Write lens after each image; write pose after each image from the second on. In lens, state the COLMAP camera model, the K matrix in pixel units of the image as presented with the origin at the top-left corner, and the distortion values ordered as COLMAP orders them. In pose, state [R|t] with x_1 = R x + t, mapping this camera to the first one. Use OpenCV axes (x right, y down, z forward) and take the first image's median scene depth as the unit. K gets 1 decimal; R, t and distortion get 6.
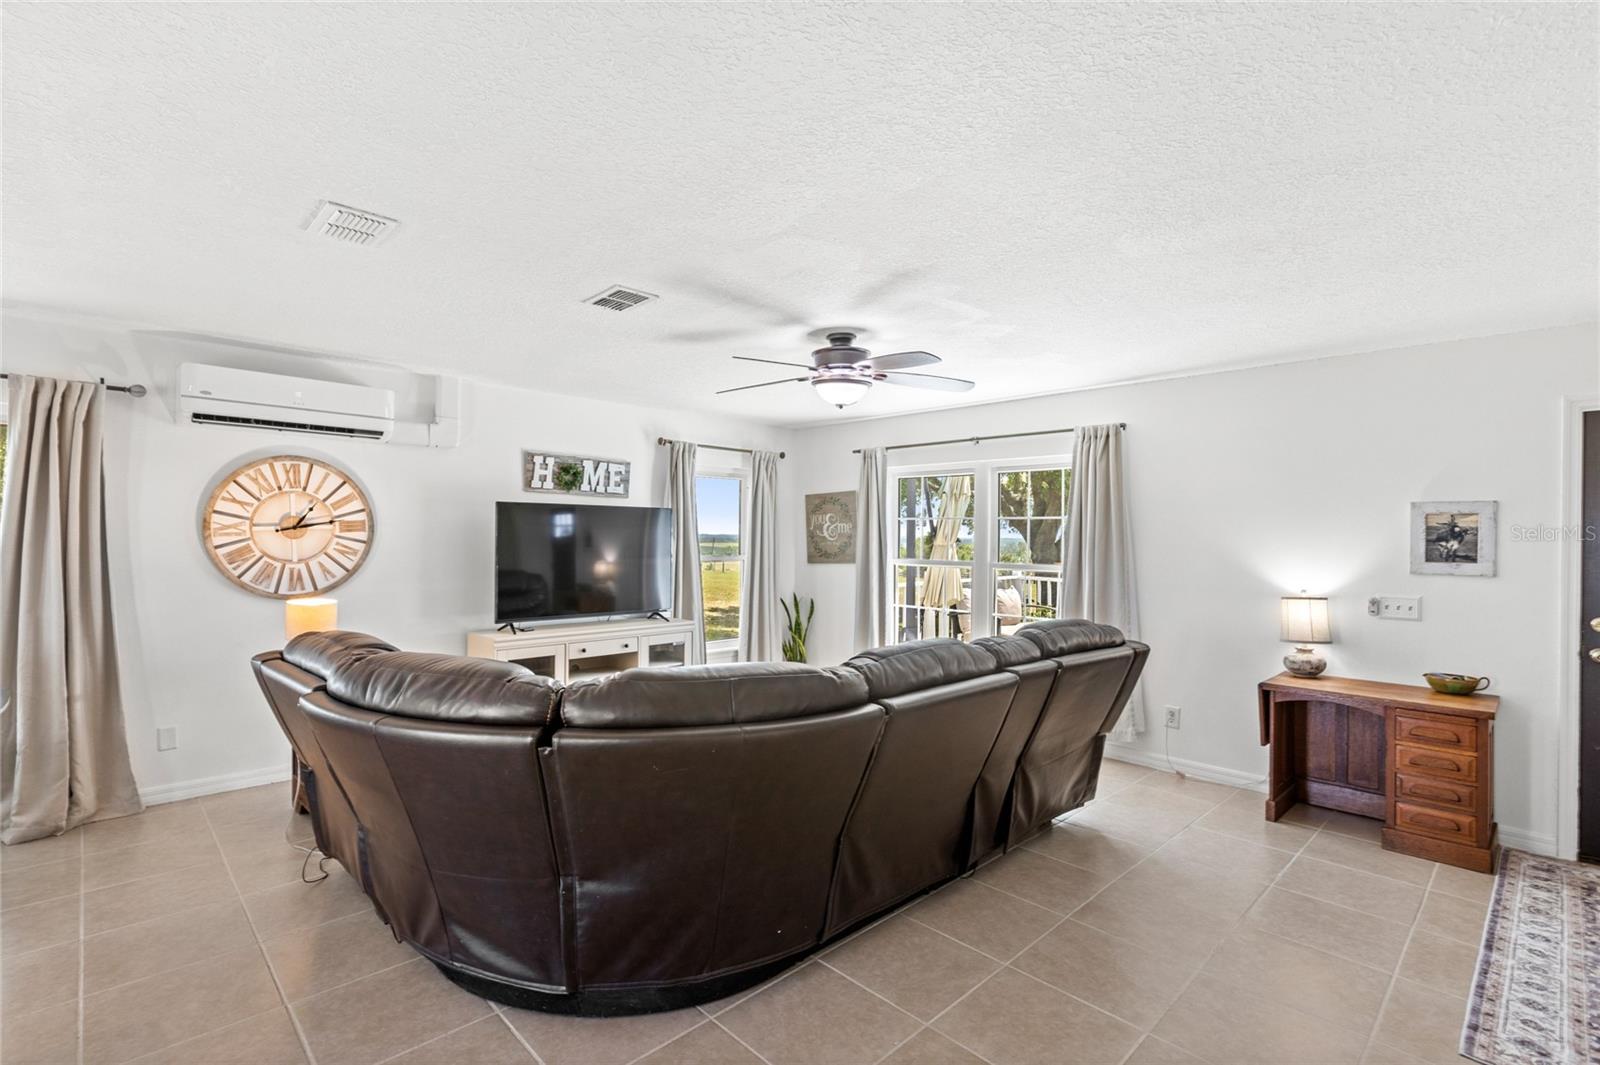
lens RADIAL K [[742.4, 0, 774.0], [0, 742.4, 530.6], [0, 0, 1]] dist [0.006771, -0.003245]
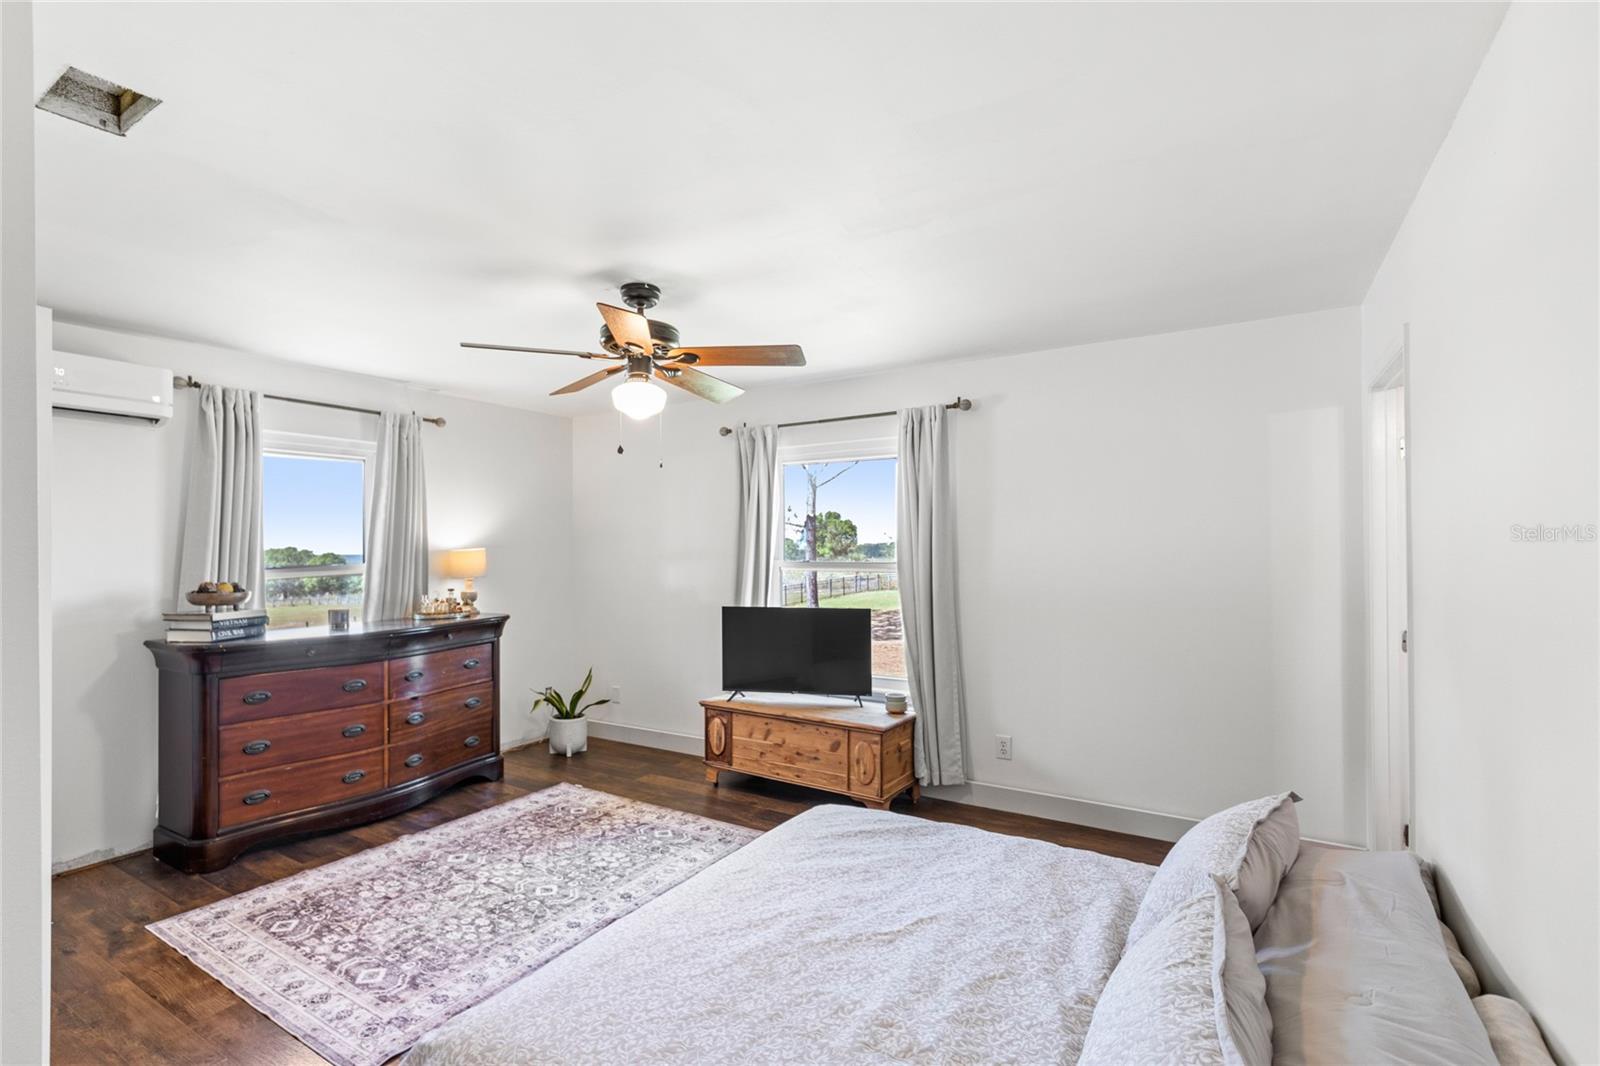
lens RADIAL K [[742.4, 0, 761.5], [0, 742.4, 541.0], [0, 0, 1]] dist [0.006771, -0.003245]
pose [[0.969251, -0.007757, 0.245952, 0.841228], [0.008408, 0.999963, -0.001594, 0.000657], [-0.245930, 0.003613, 0.969281, -0.308919]]
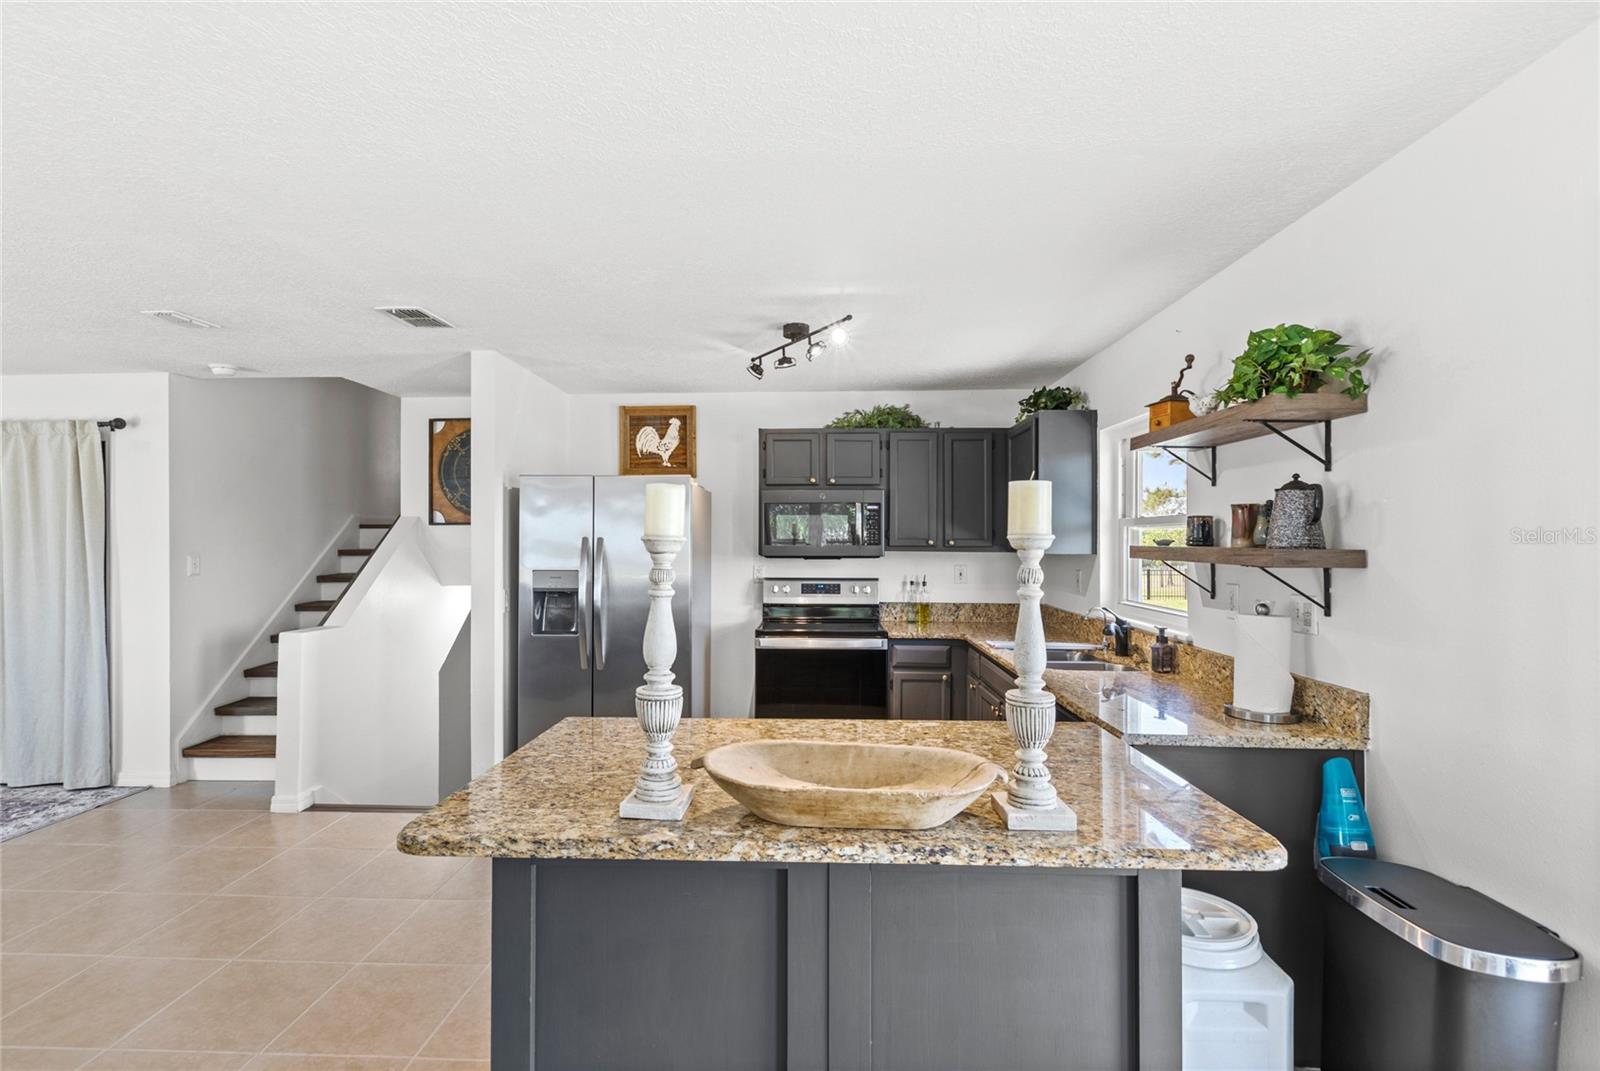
lens RADIAL K [[742.4, 0, 785.3], [0, 742.4, 536.4], [0, 0, 1]] dist [0.006771, -0.003245]
pose [[-0.694250, -0.006425, 0.719705, -0.656940], [-0.006592, 0.999975, 0.002569, -0.006757], [-0.719704, -0.002961, -0.694275, 0.319714]]
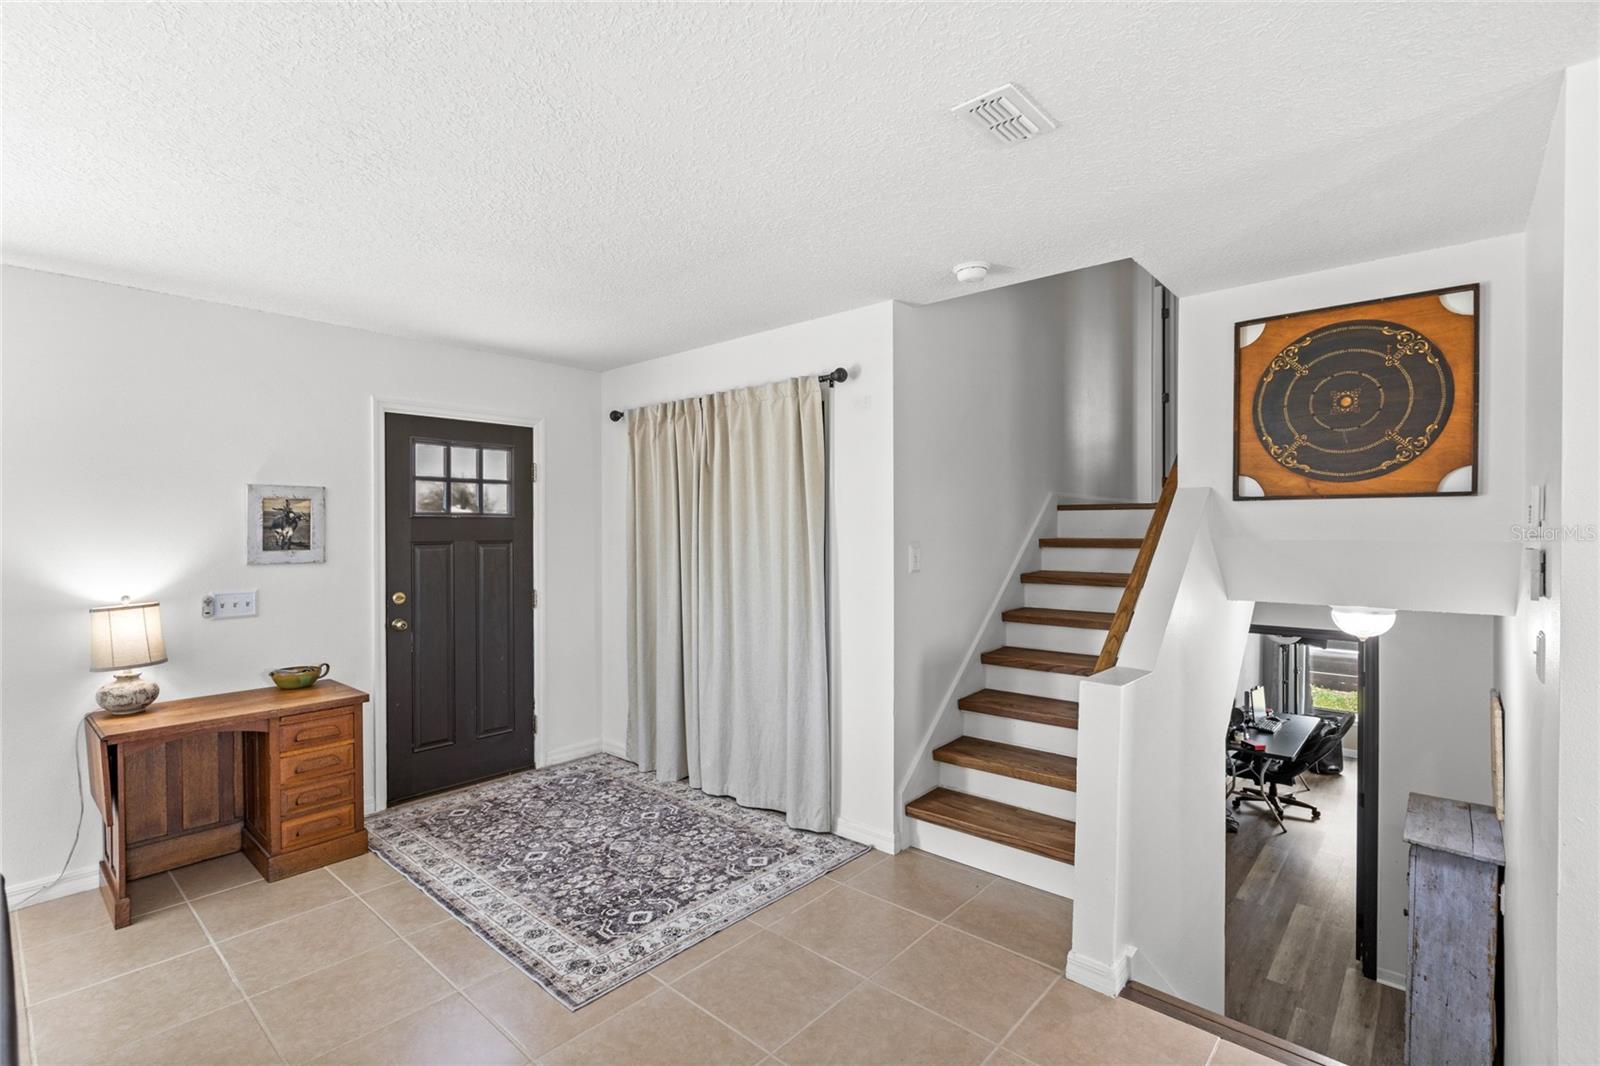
lens RADIAL K [[742.4, 0, 786.8], [0, 742.4, 533.0], [0, 0, 1]] dist [0.006771, -0.003245]
pose [[-0.083129, -0.018441, 0.996368, -0.073552], [-0.003171, 0.999829, 0.018240, 0.001565], [-0.996534, -0.001643, -0.083173, 0.392230]]
